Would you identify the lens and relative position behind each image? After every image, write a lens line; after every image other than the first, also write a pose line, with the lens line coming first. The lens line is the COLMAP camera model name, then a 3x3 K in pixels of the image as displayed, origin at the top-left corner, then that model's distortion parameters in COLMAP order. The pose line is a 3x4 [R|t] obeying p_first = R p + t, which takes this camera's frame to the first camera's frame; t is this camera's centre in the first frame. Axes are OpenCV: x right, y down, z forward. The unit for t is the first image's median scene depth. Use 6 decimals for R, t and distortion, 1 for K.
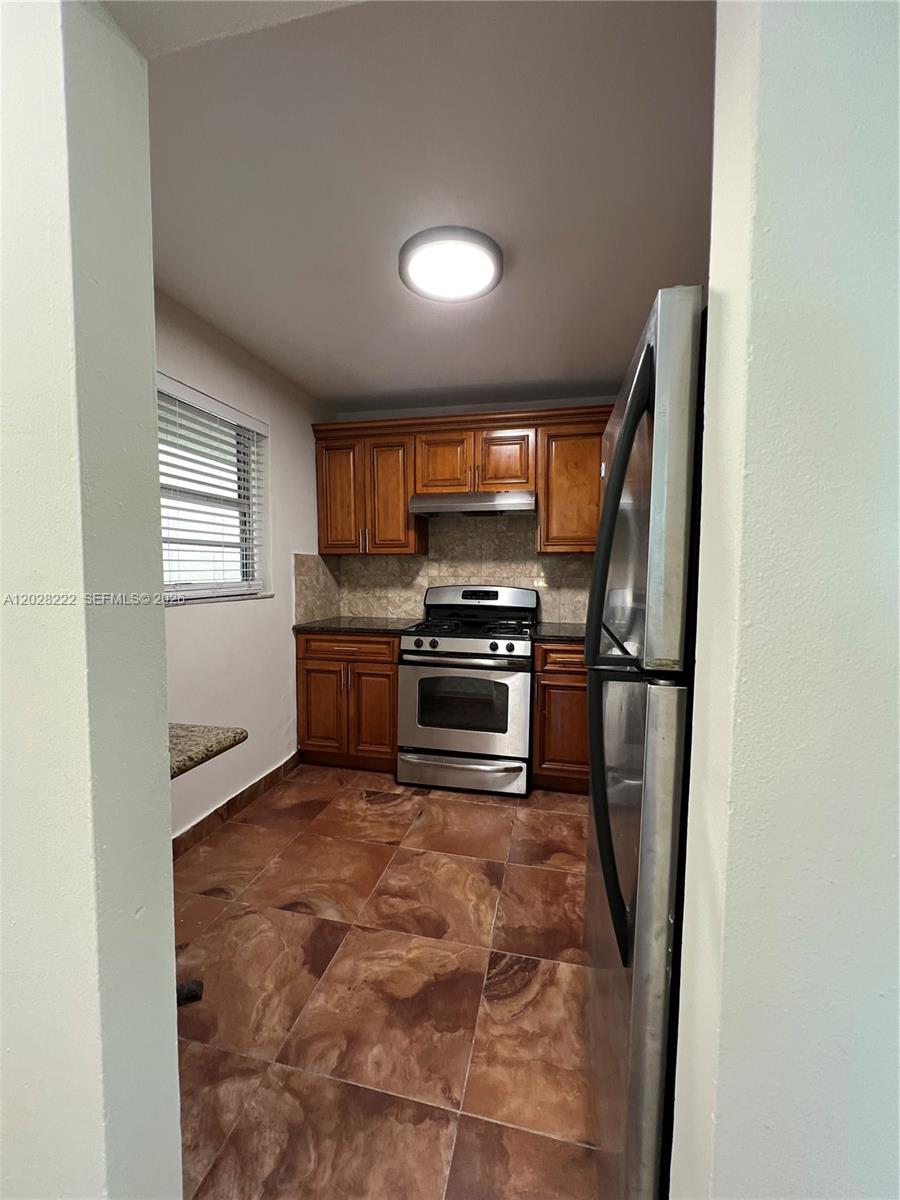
lens RADIAL K [[481.7, 0, 455.0], [0, 481.7, 599.9], [0, 0, 1]] dist [-0.001933, 0.000208]
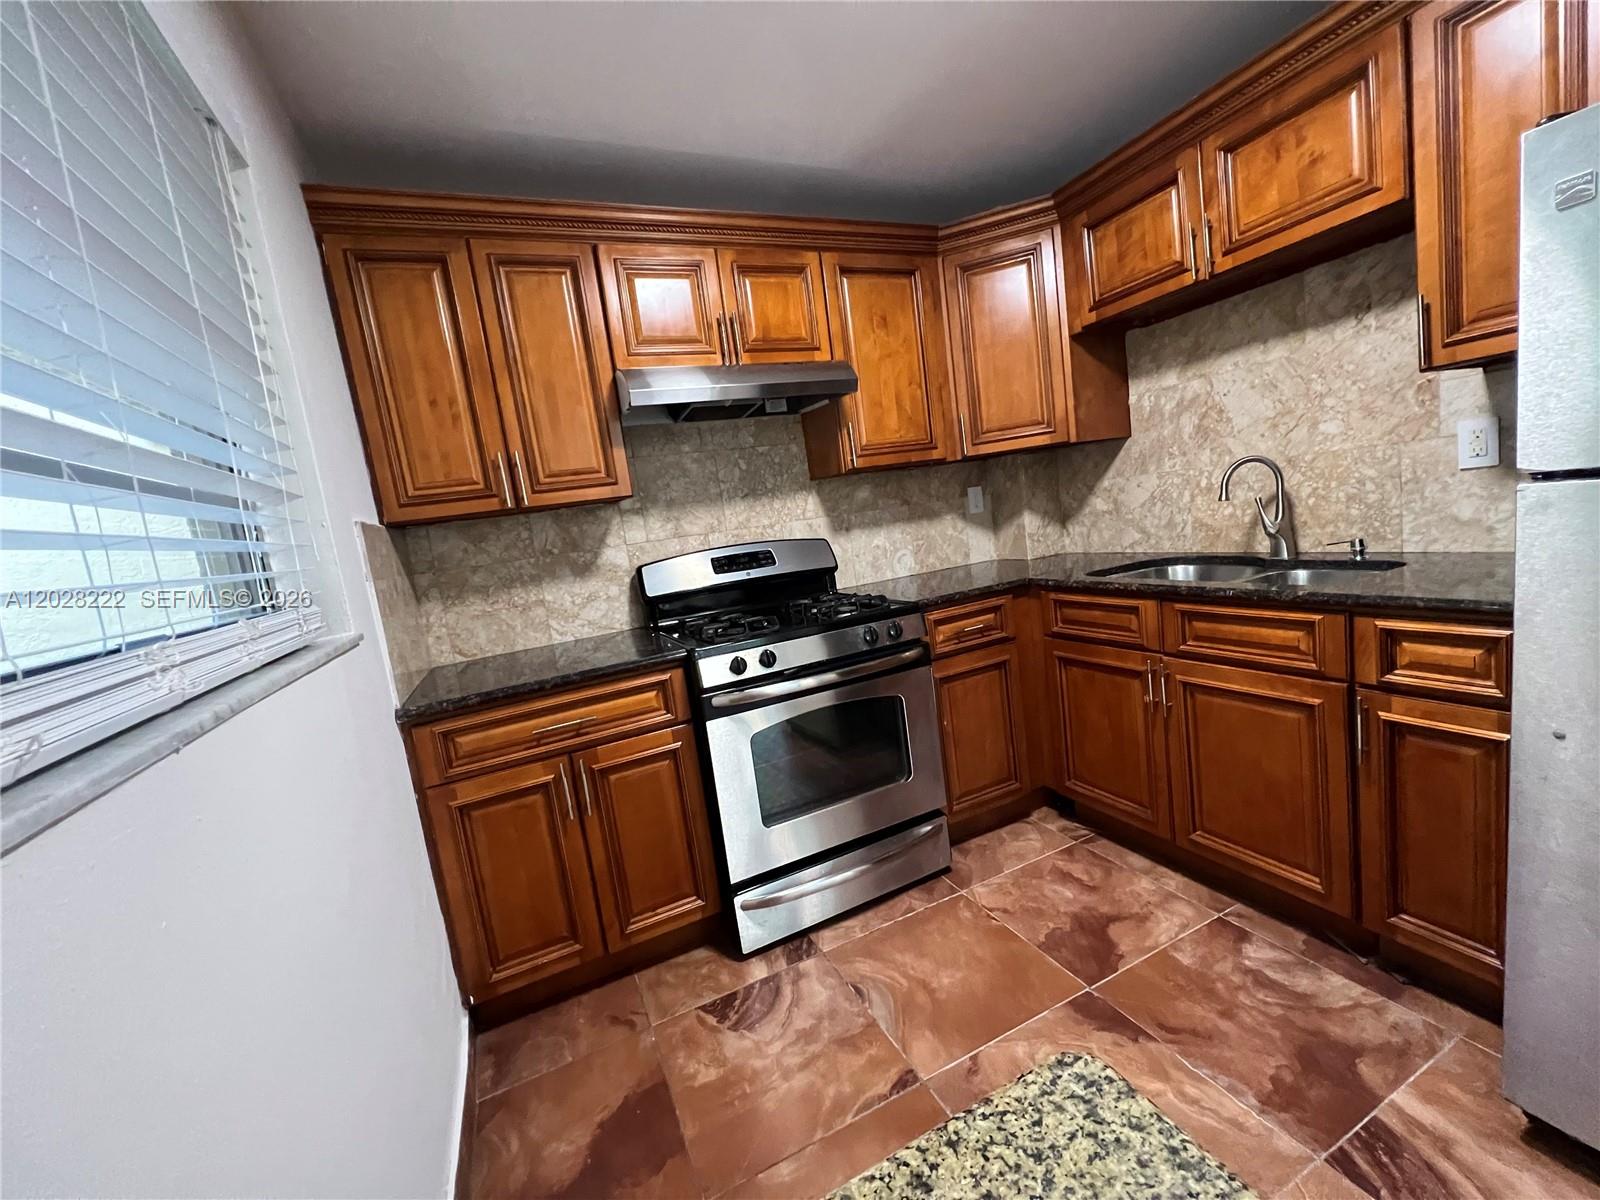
lens RADIAL K [[642.2, 0, 797.9], [0, 642.2, 595.5], [0, 0, 1]] dist [-0.001933, 0.000208]
pose [[0.791914, -0.187917, 0.580999, -0.356906], [0.179756, 0.981051, 0.072298, -0.014867], [-0.583576, 0.047184, 0.810687, 0.394443]]
